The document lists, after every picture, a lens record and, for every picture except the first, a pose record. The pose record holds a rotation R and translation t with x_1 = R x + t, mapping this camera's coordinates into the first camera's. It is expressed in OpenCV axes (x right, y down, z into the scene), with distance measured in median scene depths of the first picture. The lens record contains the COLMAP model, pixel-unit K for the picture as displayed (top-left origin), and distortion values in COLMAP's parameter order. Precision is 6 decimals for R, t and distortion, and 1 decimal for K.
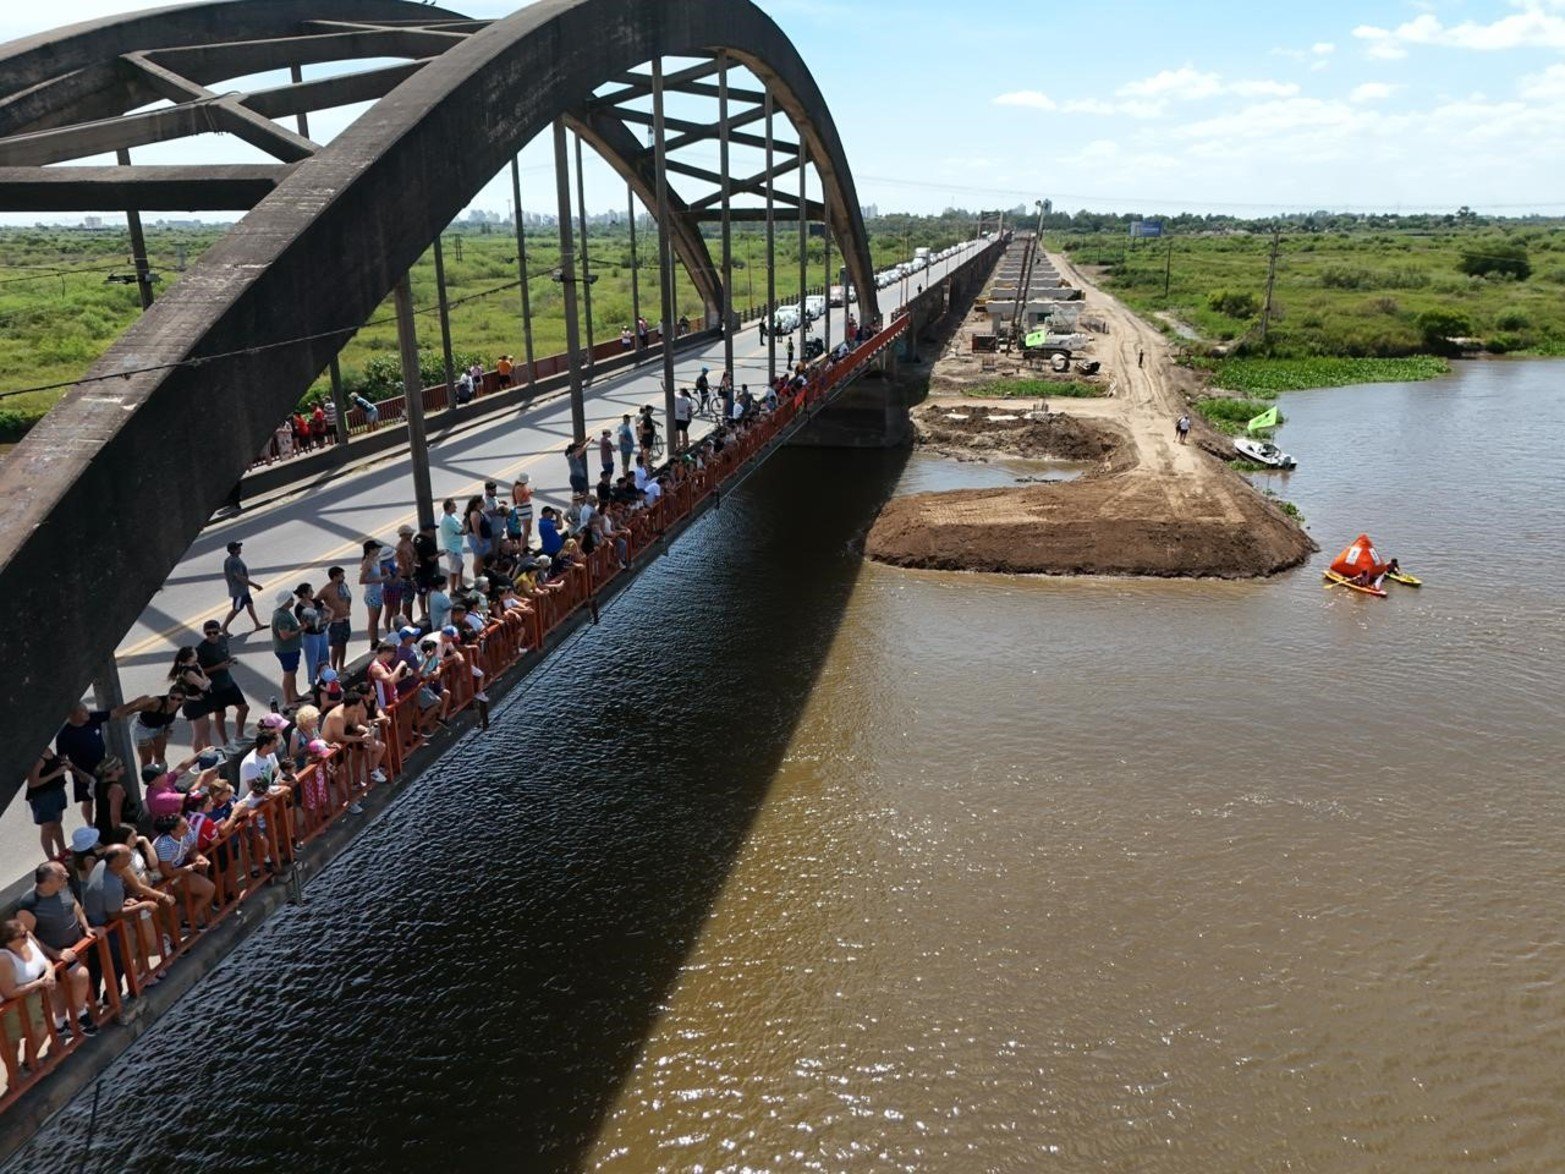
lens RADIAL K [[1157.9, 0, 782.5], [0, 1157.9, 587.0], [0, 0, 1]] dist [0.071968, -0.073365]
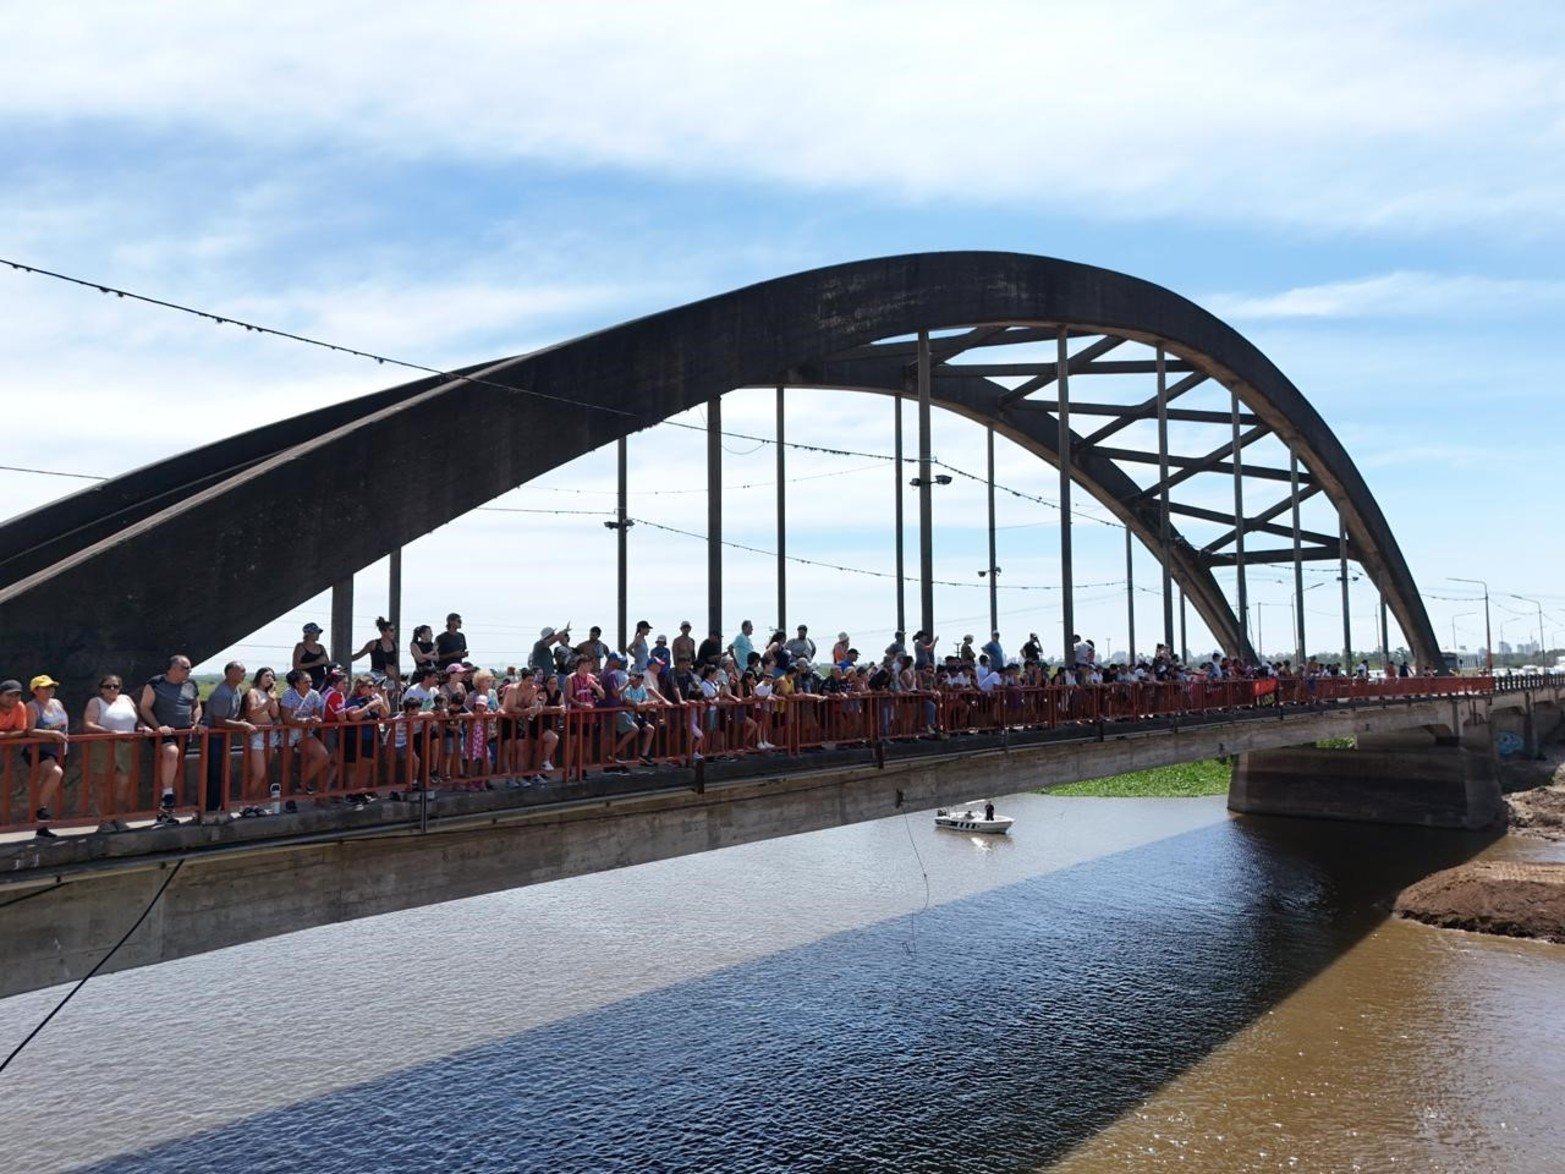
lens RADIAL K [[1157.9, 0, 782.5], [0, 1157.9, 587.0], [0, 0, 1]] dist [0.071968, -0.073365]
pose [[0.879914, -0.034290, -0.473894, 0.094411], [-0.138700, 0.935412, -0.325219, 0.089001], [0.454437, 0.351894, 0.818326, 0.049495]]
